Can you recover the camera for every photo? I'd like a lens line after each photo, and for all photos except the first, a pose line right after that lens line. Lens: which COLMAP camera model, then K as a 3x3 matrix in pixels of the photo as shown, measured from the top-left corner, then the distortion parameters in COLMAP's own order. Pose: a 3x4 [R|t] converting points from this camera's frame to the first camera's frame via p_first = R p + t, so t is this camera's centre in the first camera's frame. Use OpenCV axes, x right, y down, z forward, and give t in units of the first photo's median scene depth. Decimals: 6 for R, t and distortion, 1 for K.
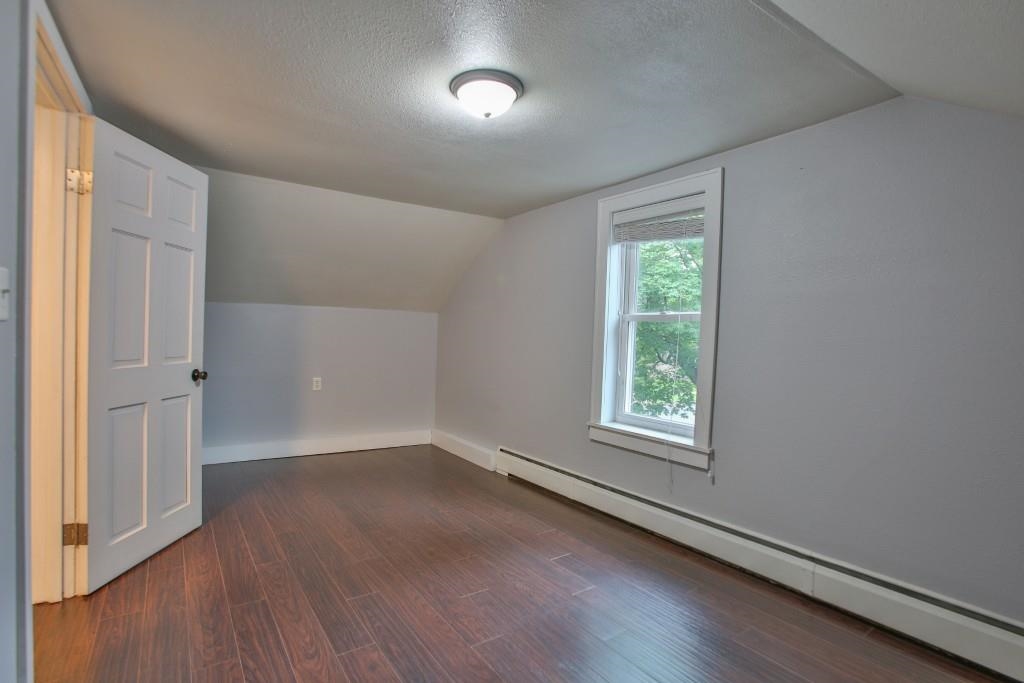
lens RADIAL K [[499.2, 0, 512.0], [0, 499.2, 341.5], [0, 0, 1]] dist [0.000636, 0.000366]
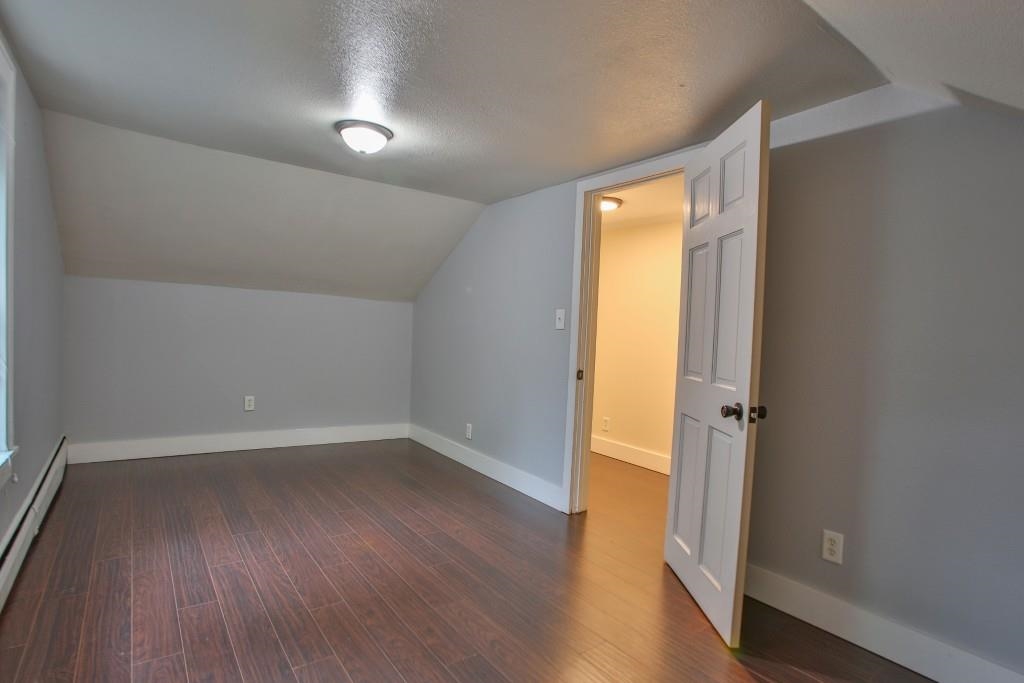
lens RADIAL K [[499.2, 0, 512.0], [0, 499.2, 341.5], [0, 0, 1]] dist [0.000636, 0.000366]
pose [[-0.996460, -0.075016, -0.037950, -0.362760], [-0.076129, 0.996683, 0.028777, -0.026331], [0.035665, 0.031564, -0.998865, 2.012054]]
